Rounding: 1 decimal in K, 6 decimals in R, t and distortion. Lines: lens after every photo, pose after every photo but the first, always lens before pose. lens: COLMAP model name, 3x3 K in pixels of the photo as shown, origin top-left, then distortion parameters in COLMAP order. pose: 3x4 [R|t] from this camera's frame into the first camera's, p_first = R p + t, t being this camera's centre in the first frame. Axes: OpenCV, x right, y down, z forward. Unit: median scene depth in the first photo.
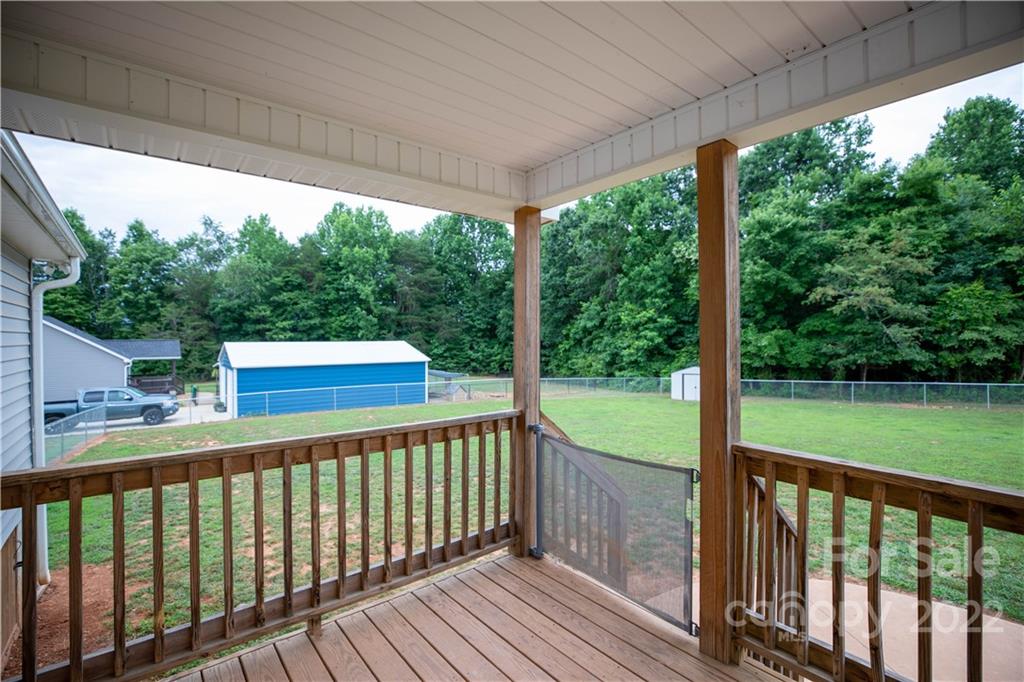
lens RADIAL K [[468.1, 0, 510.8], [0, 468.1, 335.4], [0, 0, 1]] dist [-0.043525, 0.012715]
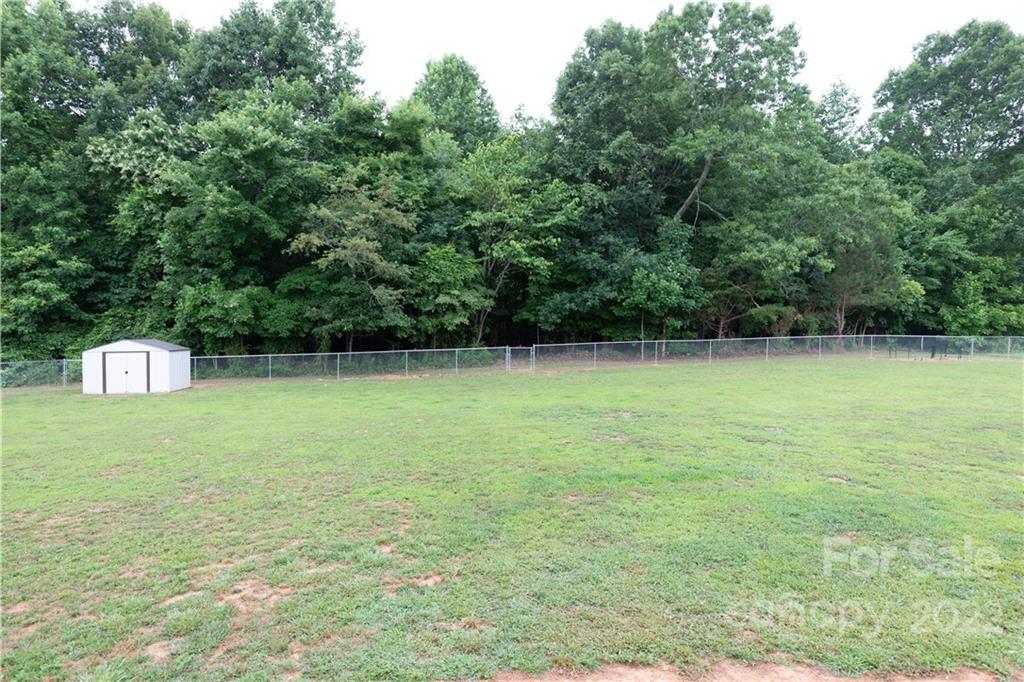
lens RADIAL K [[628.8, 0, 514.3], [0, 628.8, 337.4], [0, 0, 1]] dist [0.009725, 0.000846]
pose [[0.610067, -0.028840, 0.791825, 0.036382], [-0.026950, 0.998004, 0.057114, 0.000285], [-0.791891, -0.056183, 0.608072, 0.053190]]
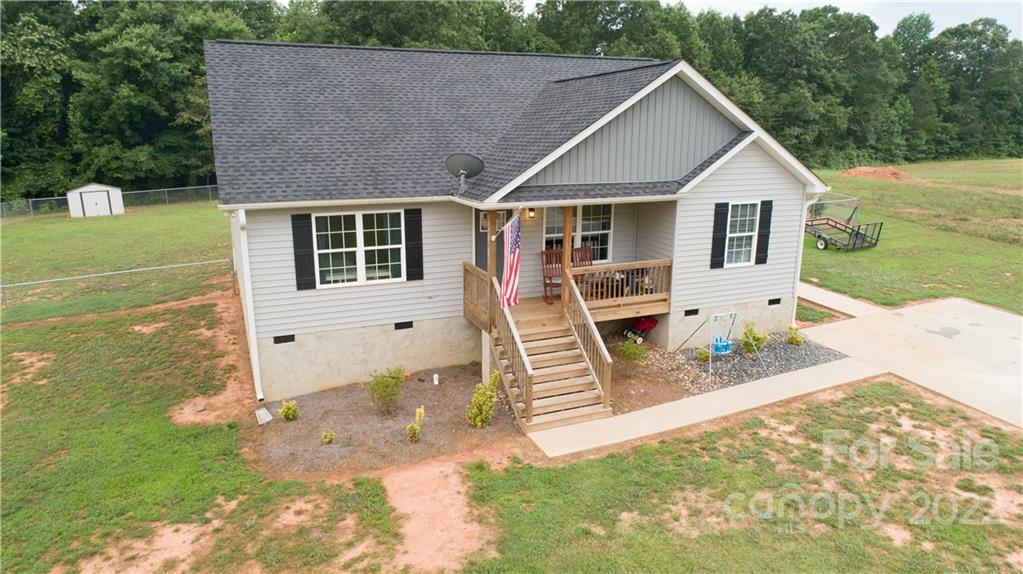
lens RADIAL K [[678.6, 0, 509.3], [0, 678.6, 292.3], [0, 0, 1]] dist [-0.020538, 0.008134]
pose [[0.273659, -0.235022, 0.932671, -0.836196], [-0.012324, 0.968751, 0.247730, -0.087536], [-0.961748, -0.079288, 0.262211, -0.350208]]
